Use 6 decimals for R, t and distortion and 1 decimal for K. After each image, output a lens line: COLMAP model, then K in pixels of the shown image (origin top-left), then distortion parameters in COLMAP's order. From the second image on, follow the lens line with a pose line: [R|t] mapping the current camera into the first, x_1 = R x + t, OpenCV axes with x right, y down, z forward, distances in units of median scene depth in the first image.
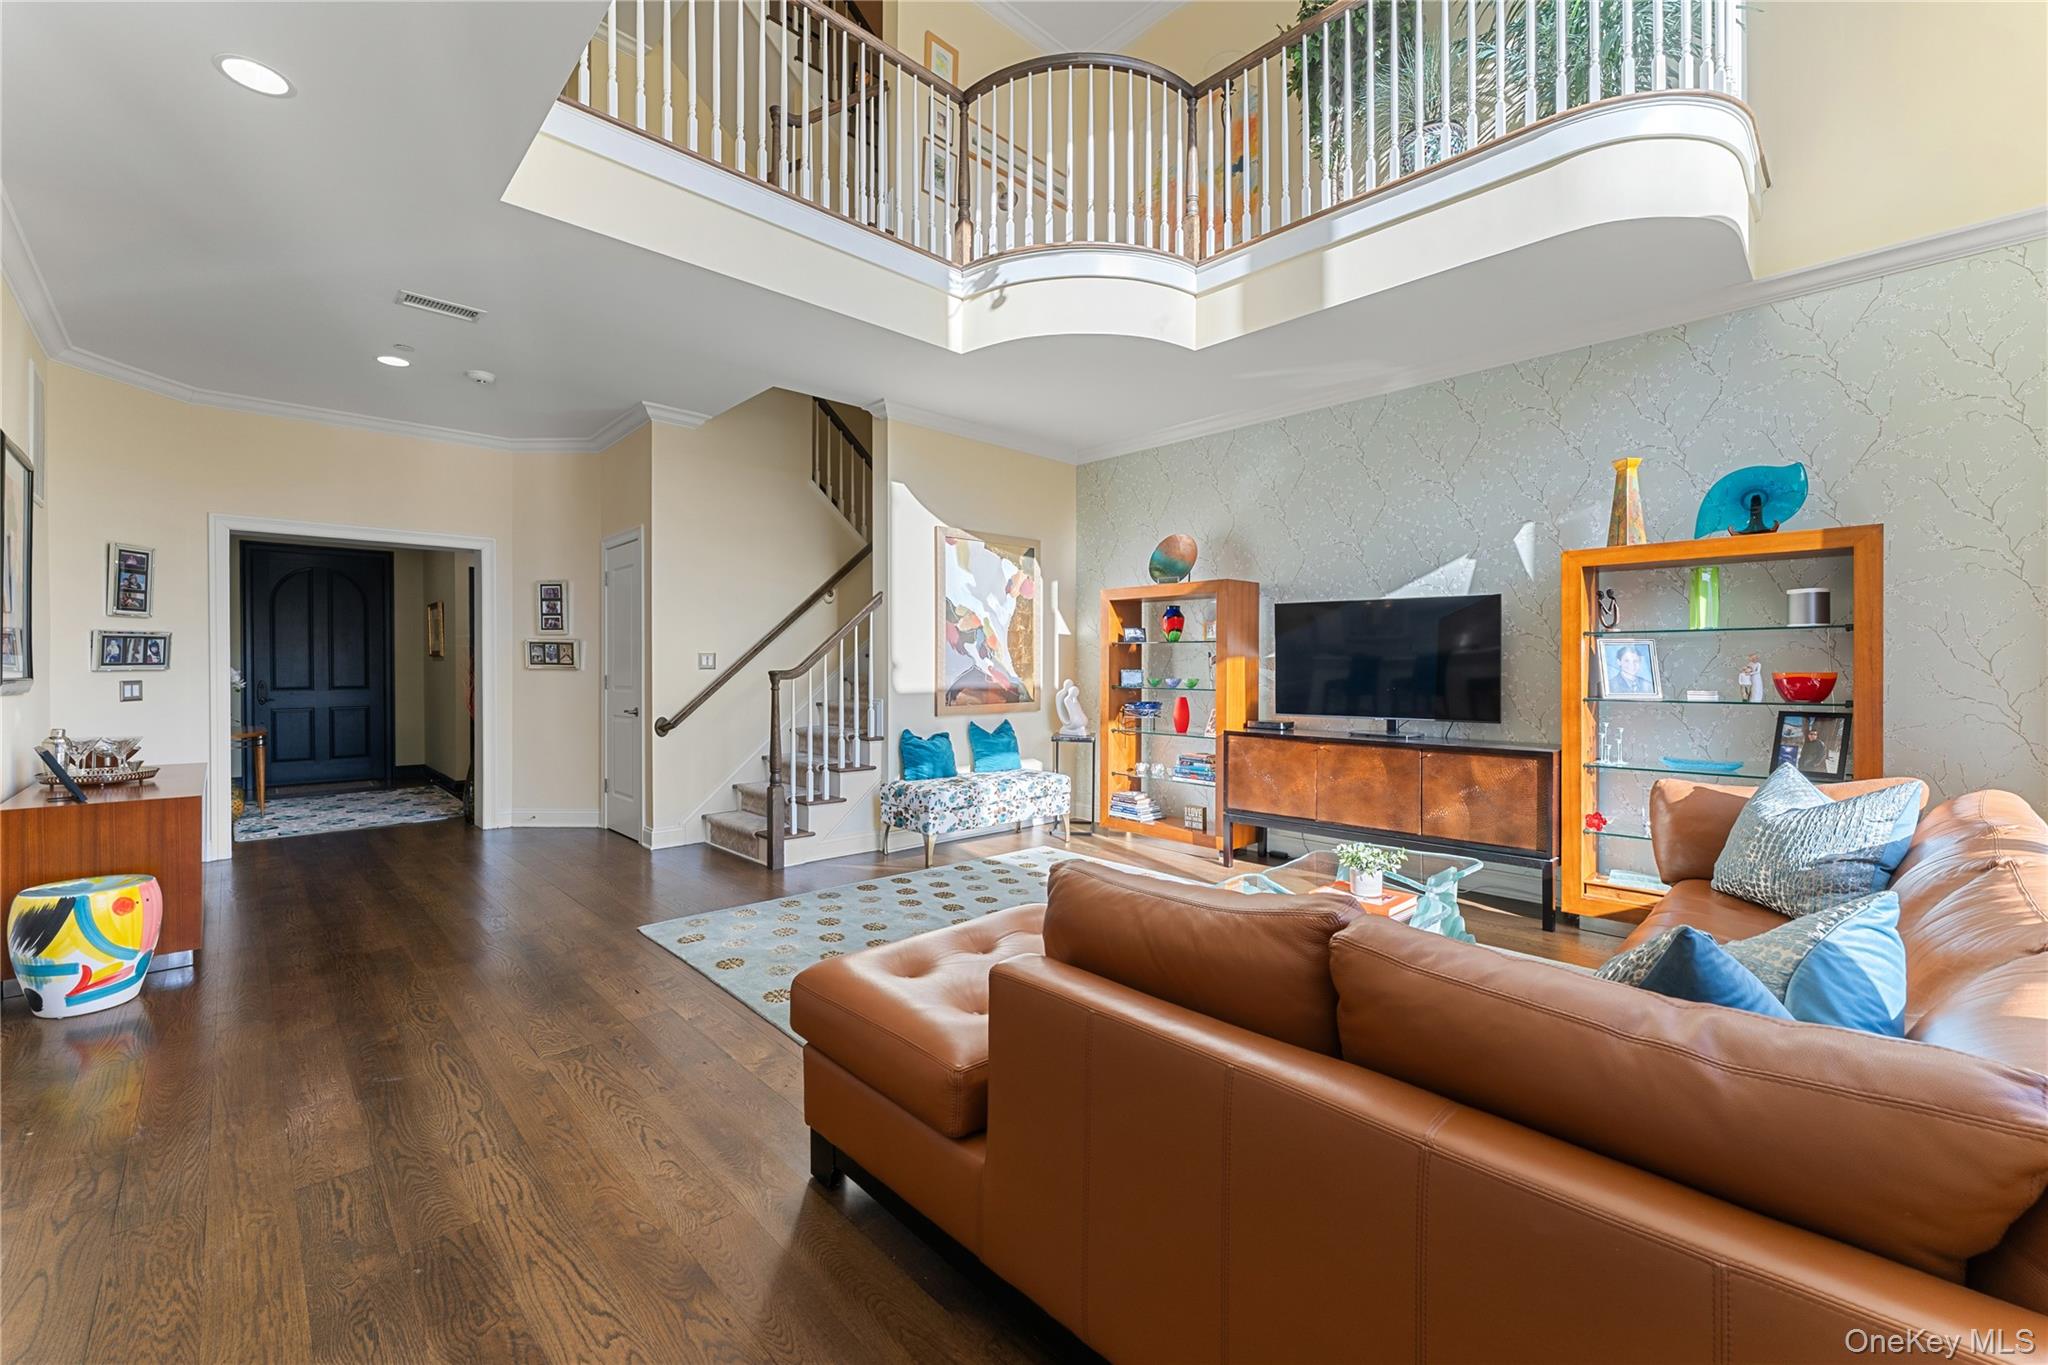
lens RADIAL K [[840.3, 0, 1023.4], [0, 840.3, 668.1], [0, 0, 1]] dist [0.019066, 0.000002]
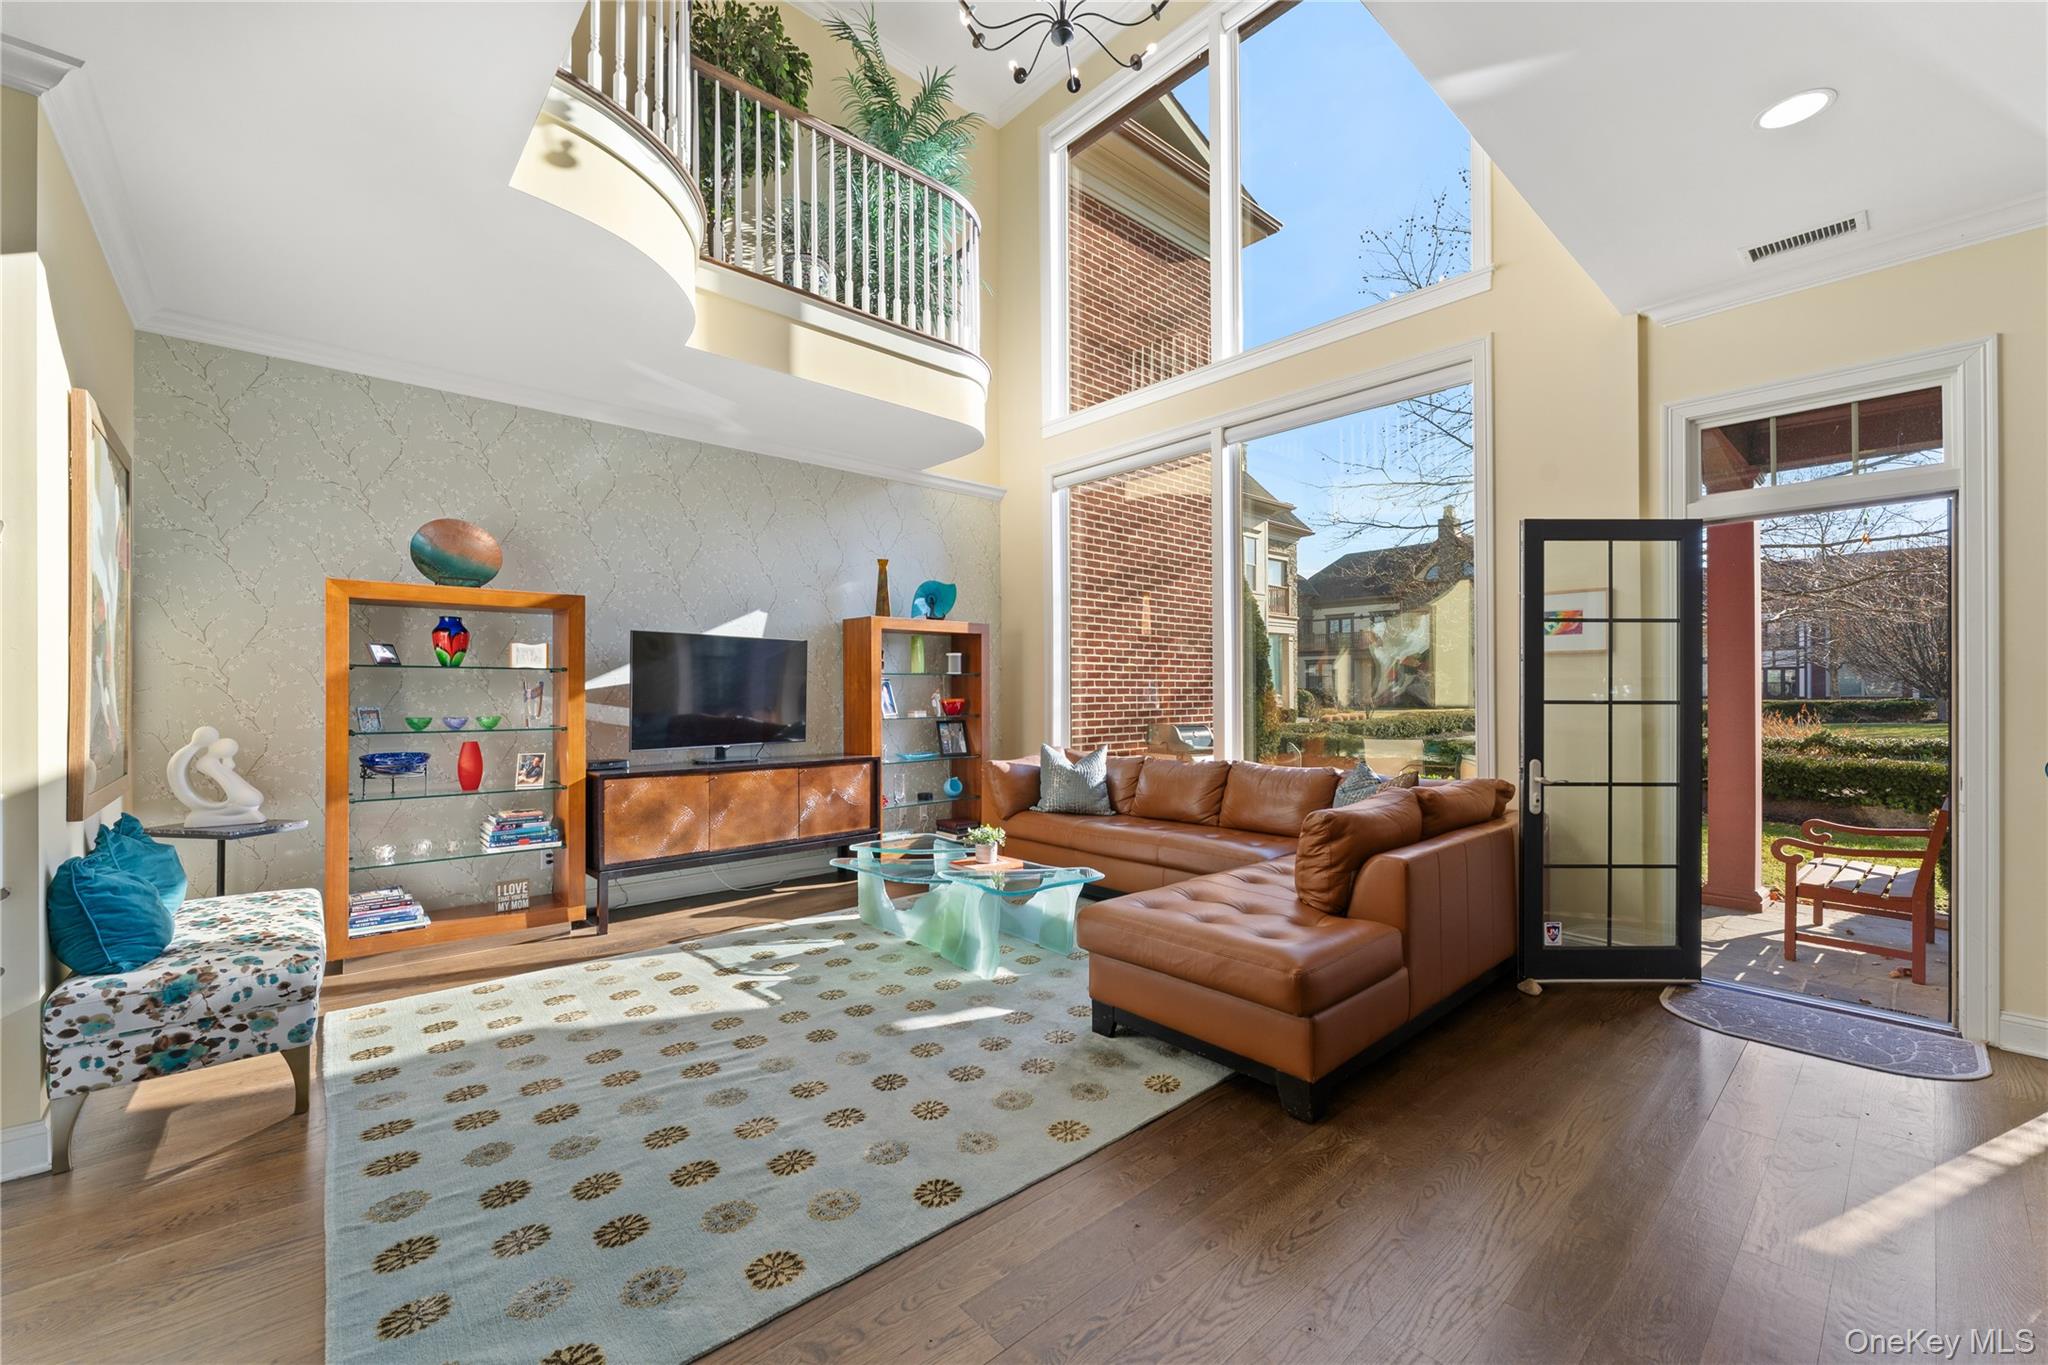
lens RADIAL K [[819.2, 0, 1012.6], [0, 819.2, 685.3], [0, 0, 1]] dist [-0.001497, -0.000129]
pose [[0.033961, 0.005923, 0.999406, -0.593102], [0.009109, 0.999939, -0.006235, -0.007835], [-0.999382, 0.009315, 0.033905, 0.572781]]
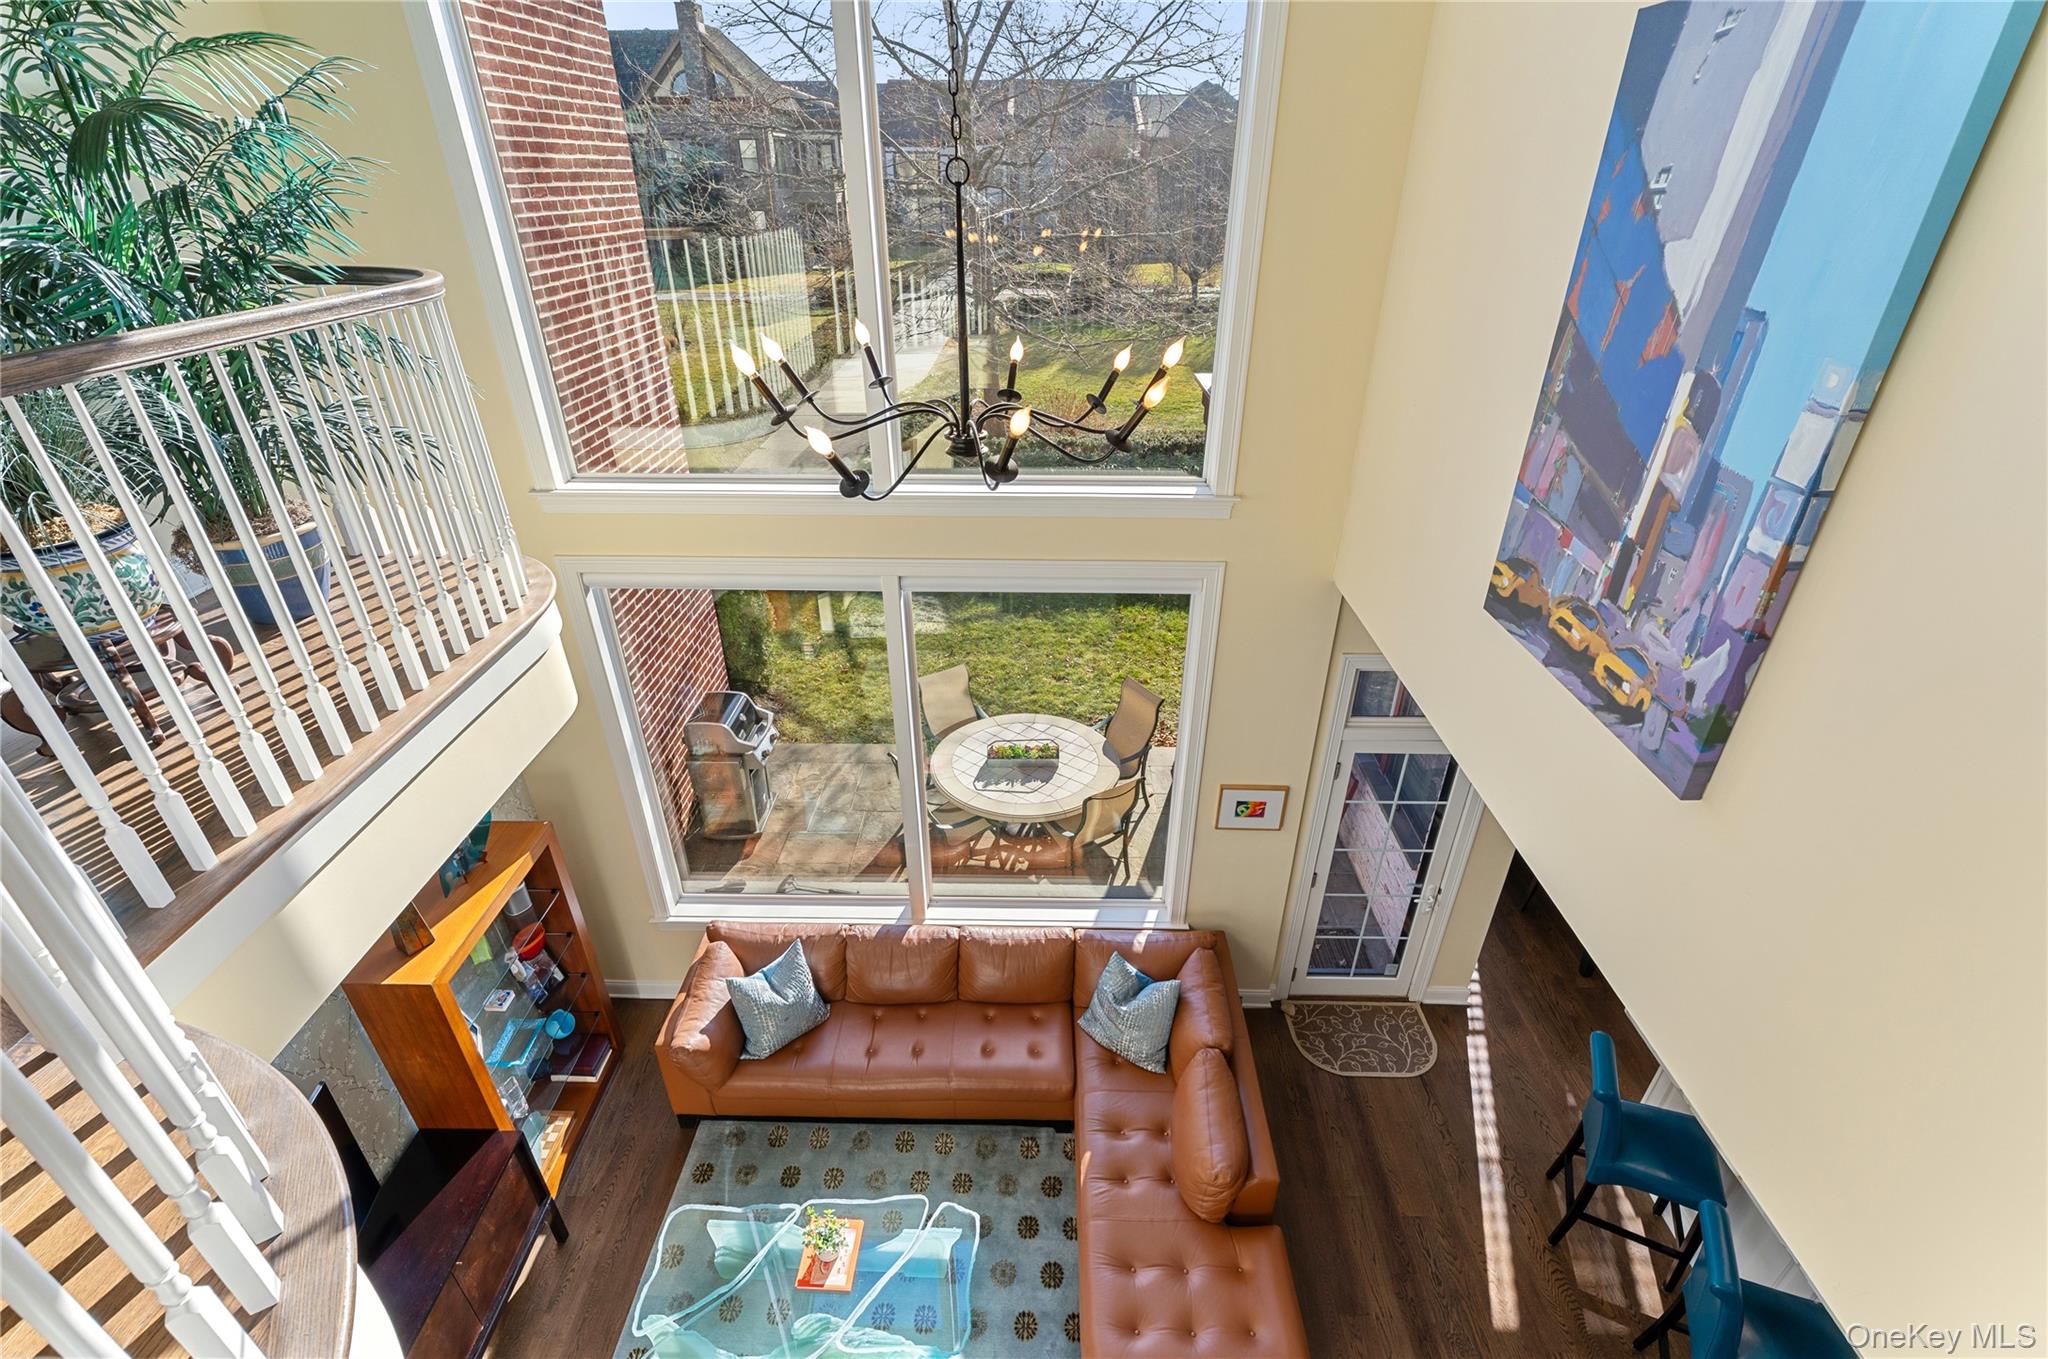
lens RADIAL K [[905.6, 0, 1013.2], [0, 905.6, 708.8], [0, 0, 1]] dist [-0.000877, -0.000056]
pose [[-0.710742, -0.352158, 0.608959, -0.196367], [0.007542, 0.861807, 0.507181, -0.670727], [-0.703412, 0.365067, -0.609866, 0.838539]]
